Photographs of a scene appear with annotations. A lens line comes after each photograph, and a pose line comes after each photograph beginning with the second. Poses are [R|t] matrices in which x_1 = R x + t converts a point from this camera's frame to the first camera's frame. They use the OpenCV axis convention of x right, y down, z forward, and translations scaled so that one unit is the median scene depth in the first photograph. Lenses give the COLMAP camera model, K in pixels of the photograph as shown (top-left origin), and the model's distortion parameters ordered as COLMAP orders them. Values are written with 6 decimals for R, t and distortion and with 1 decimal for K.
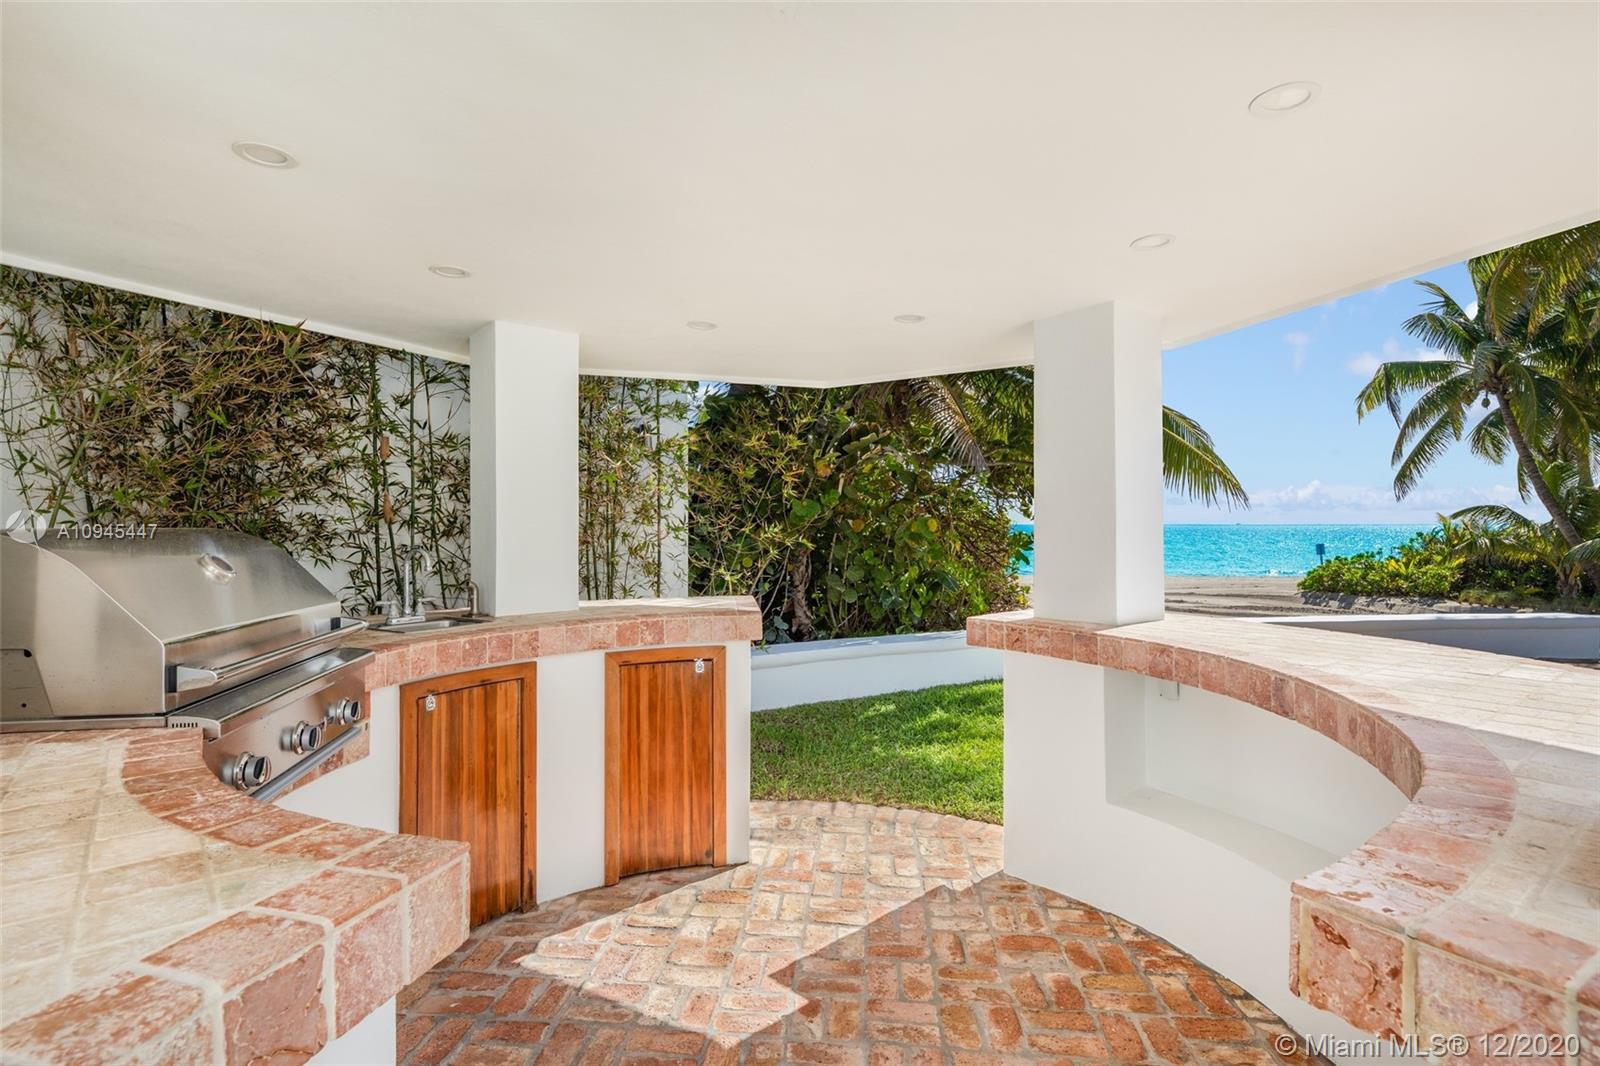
lens RADIAL K [[777.6, 0, 806.4], [0, 777.6, 536.6], [0, 0, 1]] dist [0.000501, -0.000514]
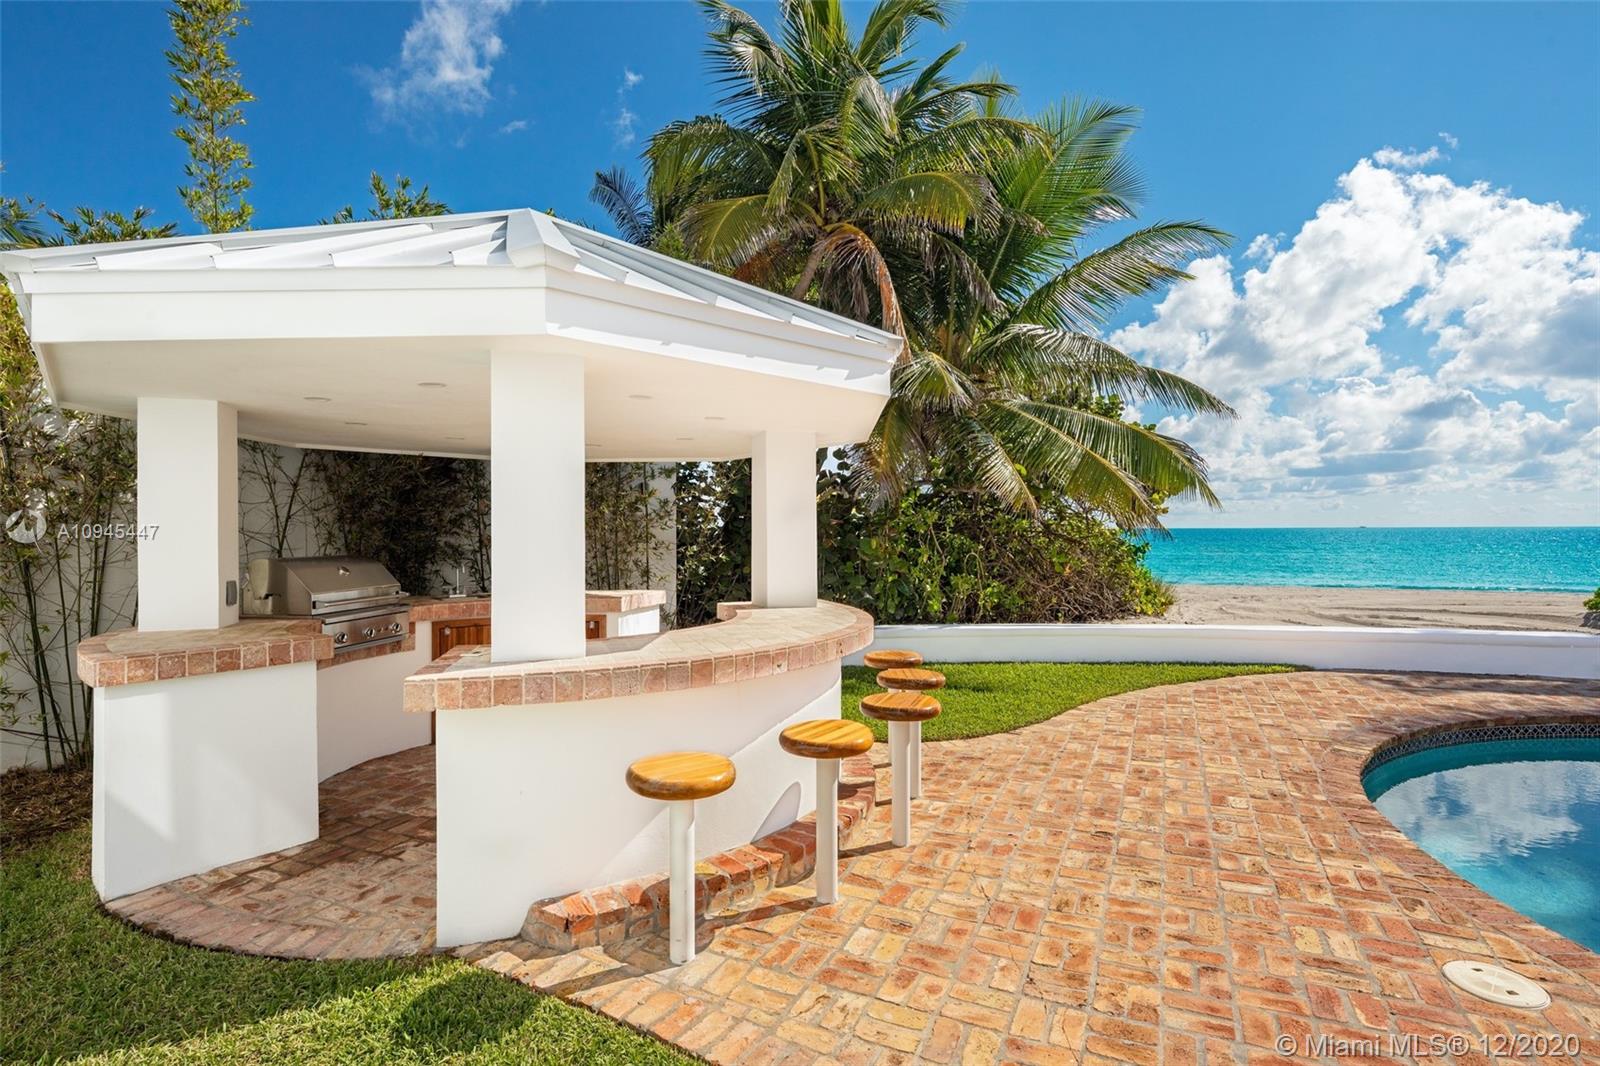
lens RADIAL K [[777.6, 0, 806.4], [0, 777.6, 536.6], [0, 0, 1]] dist [0.000501, -0.000514]
pose [[0.949536, -0.004936, -0.313621, 1.005225], [0.003692, 0.999983, -0.004561, -0.037961], [0.313638, 0.003173, 0.949537, -0.671615]]
